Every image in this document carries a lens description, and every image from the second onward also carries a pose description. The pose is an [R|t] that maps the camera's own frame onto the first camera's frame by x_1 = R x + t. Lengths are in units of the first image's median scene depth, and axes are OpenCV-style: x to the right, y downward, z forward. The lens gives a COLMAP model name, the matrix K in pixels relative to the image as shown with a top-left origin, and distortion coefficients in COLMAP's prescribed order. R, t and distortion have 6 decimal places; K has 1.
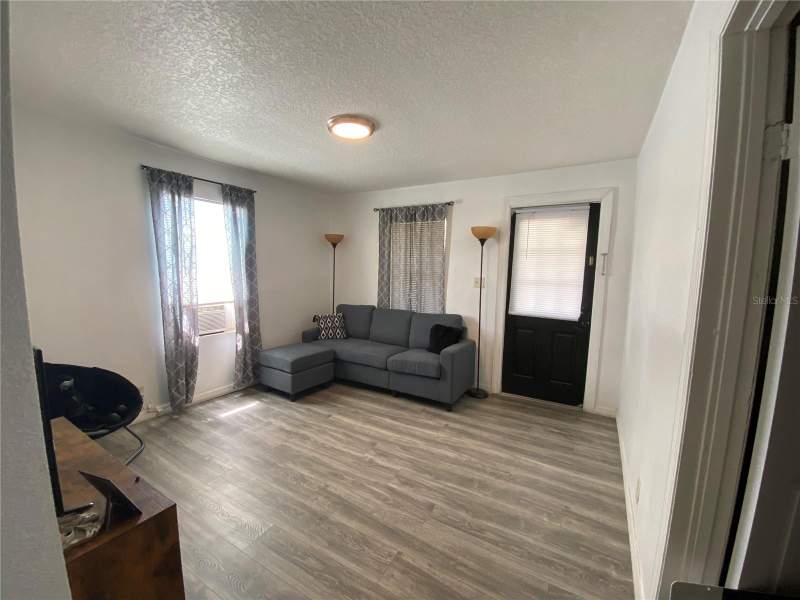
lens RADIAL K [[324.0, 0, 396.3], [0, 324.0, 302.0], [0, 0, 1]] dist [0.015222, -0.019053]
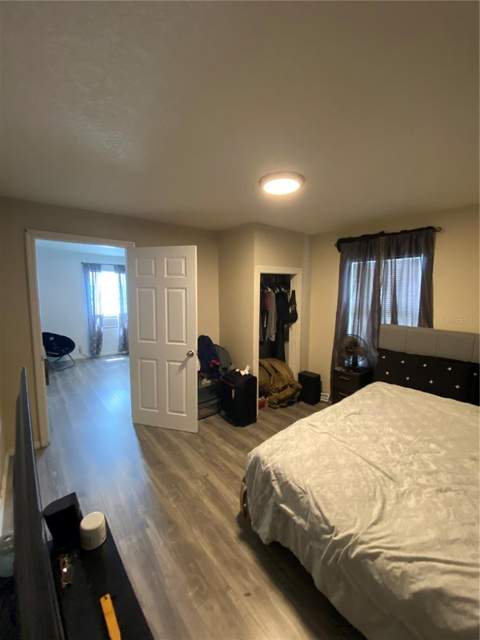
lens RADIAL K [[259.2, 0, 240.0], [0, 259.2, 320.0], [0, 0, 1]] dist [0.015222, -0.019053]
pose [[0.943559, 0.028520, -0.329974, 1.097095], [-0.030013, 0.999549, 0.000571, 0.014735], [0.329842, 0.009365, 0.943990, -0.552077]]
